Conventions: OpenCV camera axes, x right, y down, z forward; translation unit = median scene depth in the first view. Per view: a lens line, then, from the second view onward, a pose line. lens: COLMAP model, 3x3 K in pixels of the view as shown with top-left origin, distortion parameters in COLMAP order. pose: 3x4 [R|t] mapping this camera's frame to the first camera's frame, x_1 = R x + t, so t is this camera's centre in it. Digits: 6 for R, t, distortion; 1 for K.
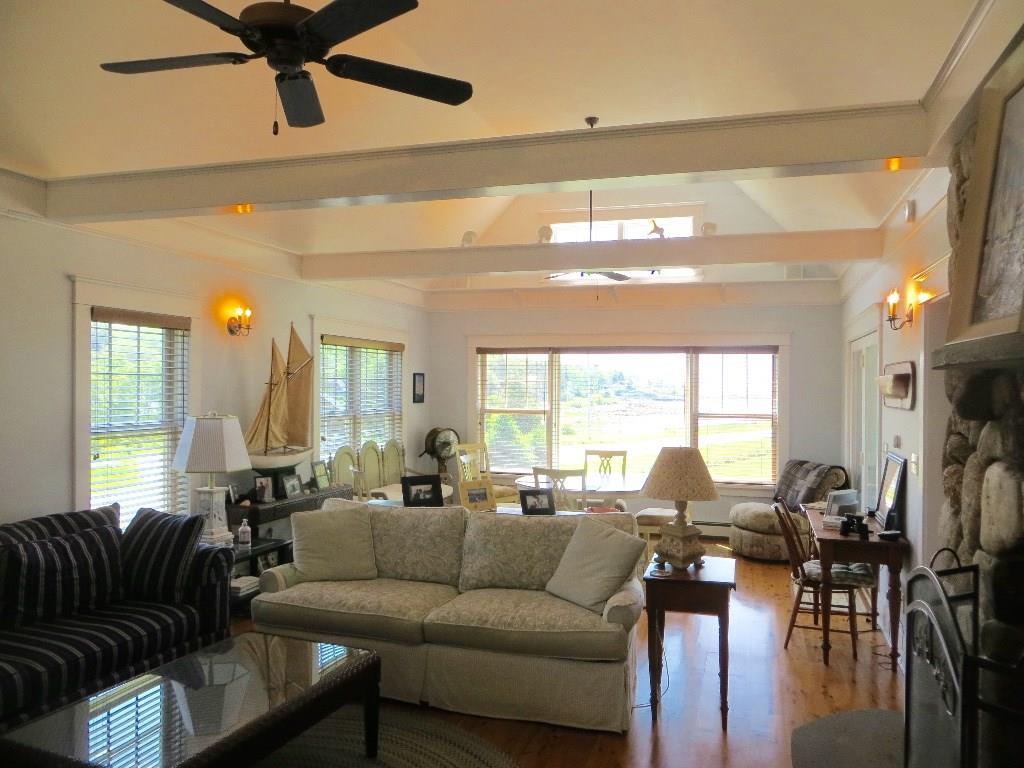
lens RADIAL K [[771.5, 0, 513.5], [0, 771.5, 382.2], [0, 0, 1]] dist [0.000199, 0.005649]
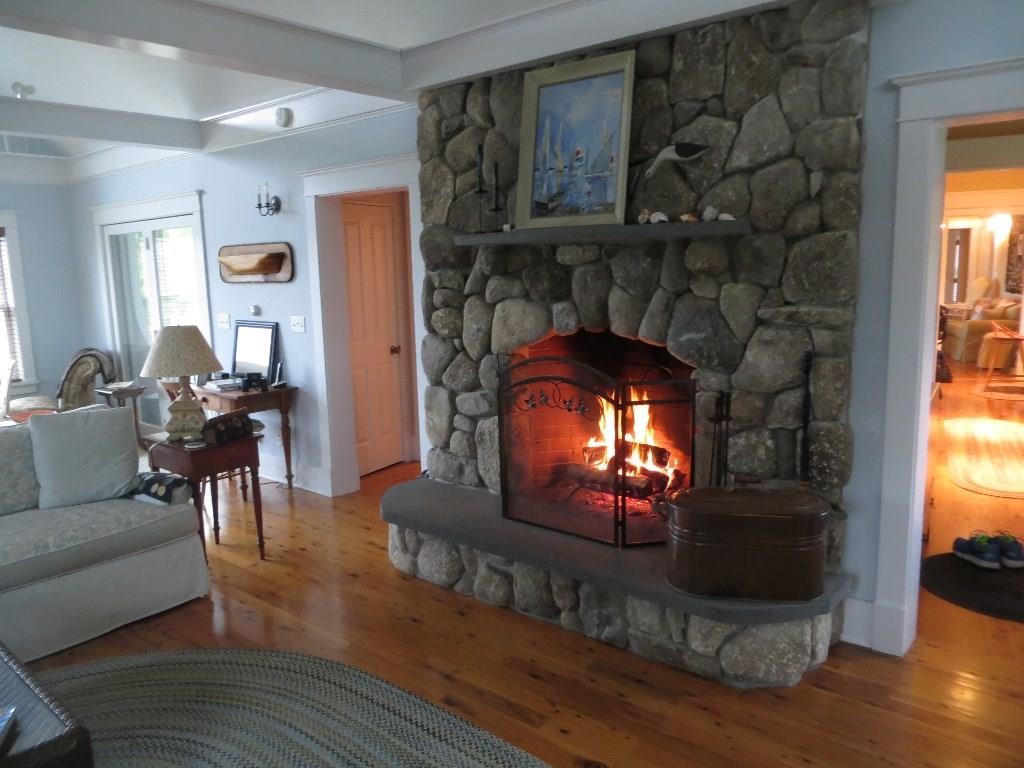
lens RADIAL K [[771.5, 0, 511.6], [0, 771.5, 382.1], [0, 0, 1]] dist [0.000199, 0.005649]
pose [[0.396295, -0.171695, 0.901926, -0.540309], [0.039612, 0.984641, 0.170036, -0.002774], [-0.917268, -0.031658, 0.397010, 0.168392]]
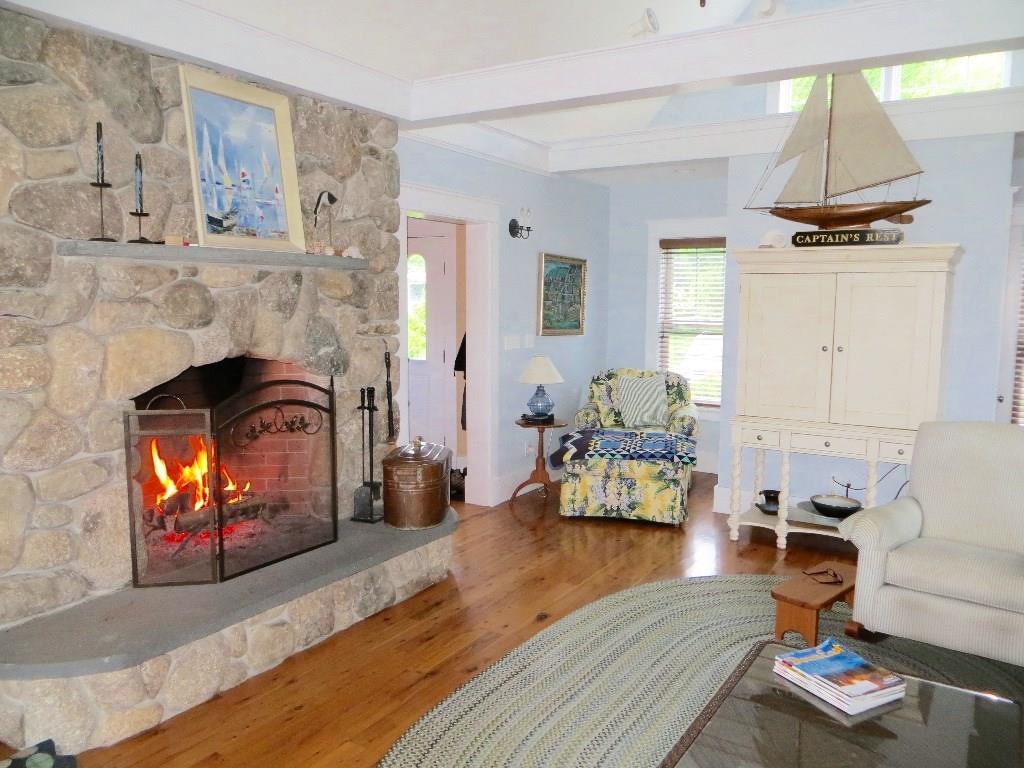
lens RADIAL K [[771.5, 0, 511.8], [0, 771.5, 384.4], [0, 0, 1]] dist [0.000199, 0.005649]
pose [[-0.962707, -0.056341, 0.264615, -0.213575], [-0.023454, 0.991774, 0.125838, 0.009514], [-0.269528, 0.114939, -0.956109, 1.196636]]
